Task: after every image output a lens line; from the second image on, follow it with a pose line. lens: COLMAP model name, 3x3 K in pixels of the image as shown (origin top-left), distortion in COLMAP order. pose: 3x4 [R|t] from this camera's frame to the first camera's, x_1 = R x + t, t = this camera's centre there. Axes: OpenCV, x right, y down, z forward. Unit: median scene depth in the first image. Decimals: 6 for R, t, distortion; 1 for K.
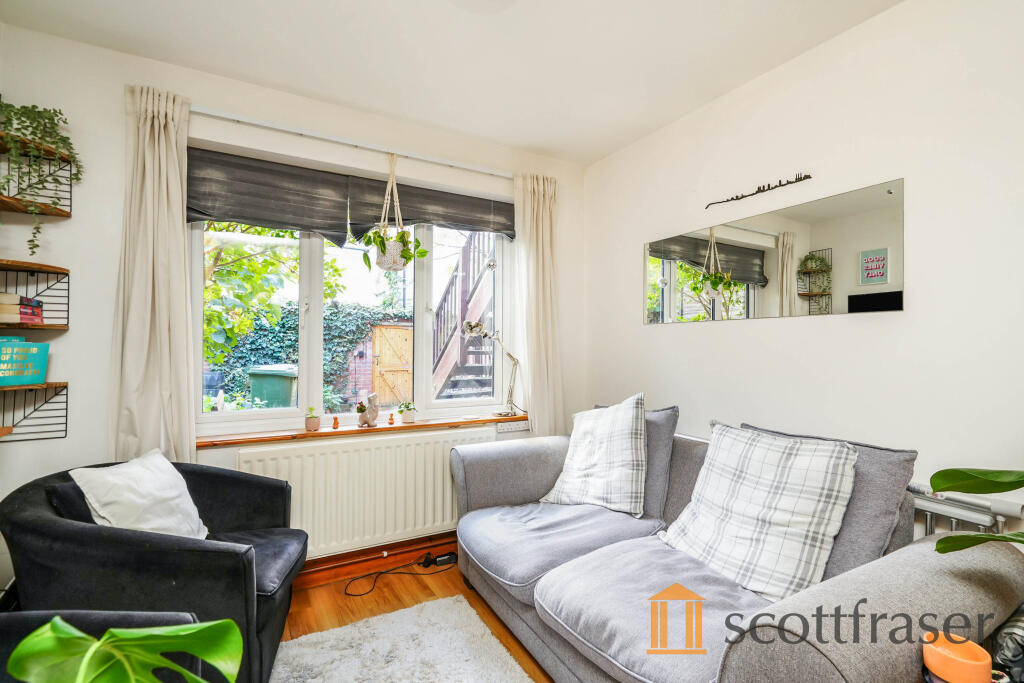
lens RADIAL K [[467.9, 0, 513.9], [0, 467.9, 340.2], [0, 0, 1]] dist [-0.001963, 0.000403]
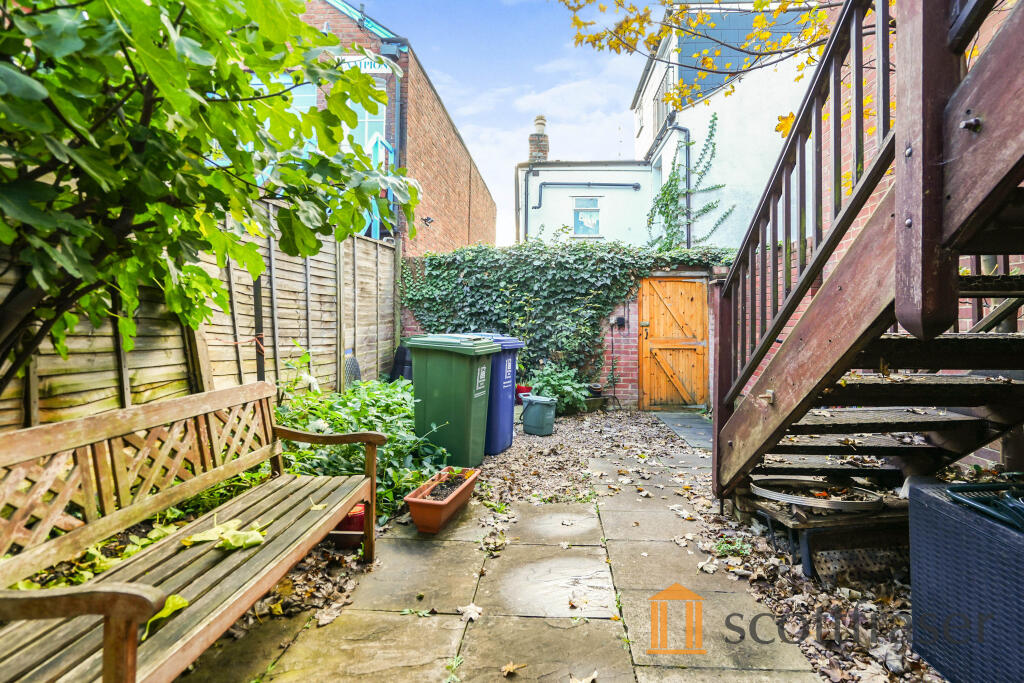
lens RADIAL K [[467.9, 0, 536.5], [0, 467.9, 310.4], [0, 0, 1]] dist [-0.001963, 0.000403]
pose [[0.849969, -0.016377, -0.526577, -0.085694], [0.008611, 0.999815, -0.017195, 0.024383], [0.526762, 0.010081, 0.849953, 0.393232]]
